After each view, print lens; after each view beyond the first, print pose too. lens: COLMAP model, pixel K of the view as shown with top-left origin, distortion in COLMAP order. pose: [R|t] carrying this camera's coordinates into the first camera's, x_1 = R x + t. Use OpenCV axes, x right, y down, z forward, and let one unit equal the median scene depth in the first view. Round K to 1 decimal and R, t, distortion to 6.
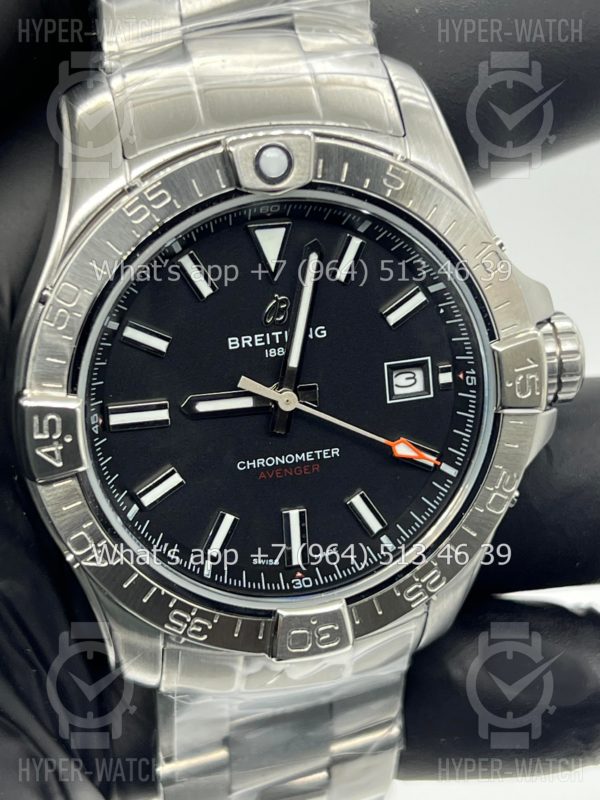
lens RADIAL K [[1793.8, 0, 299.4], [0, 1793.8, 395.5], [0, 0, 1]] dist [0.055147, 0.000000]
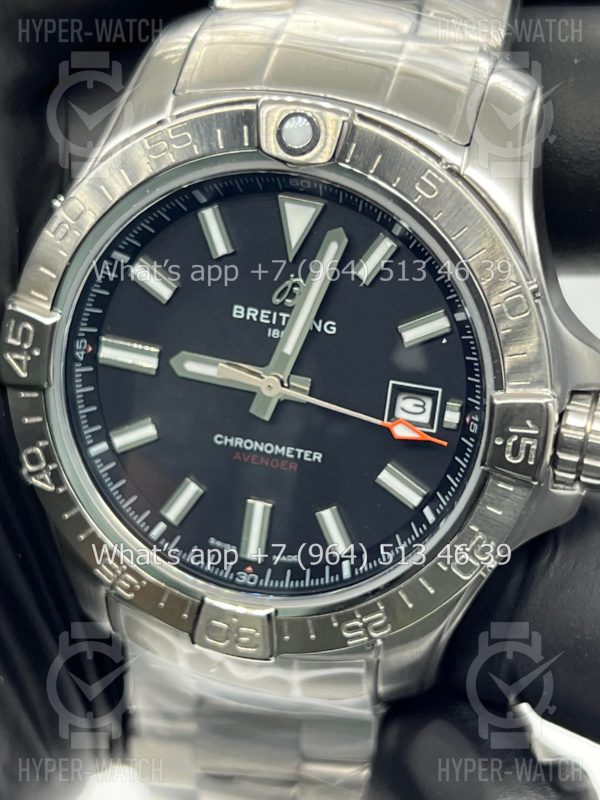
lens RADIAL K [[1793.8, 0, 299.1], [0, 1793.8, 404.7], [0, 0, 1]] dist [0.055147, 0.000000]
pose [[0.874007, 0.293368, -0.387360, 0.374079], [-0.296856, 0.953488, 0.052325, -0.041329], [0.384693, 0.069257, 0.920442, 0.137263]]
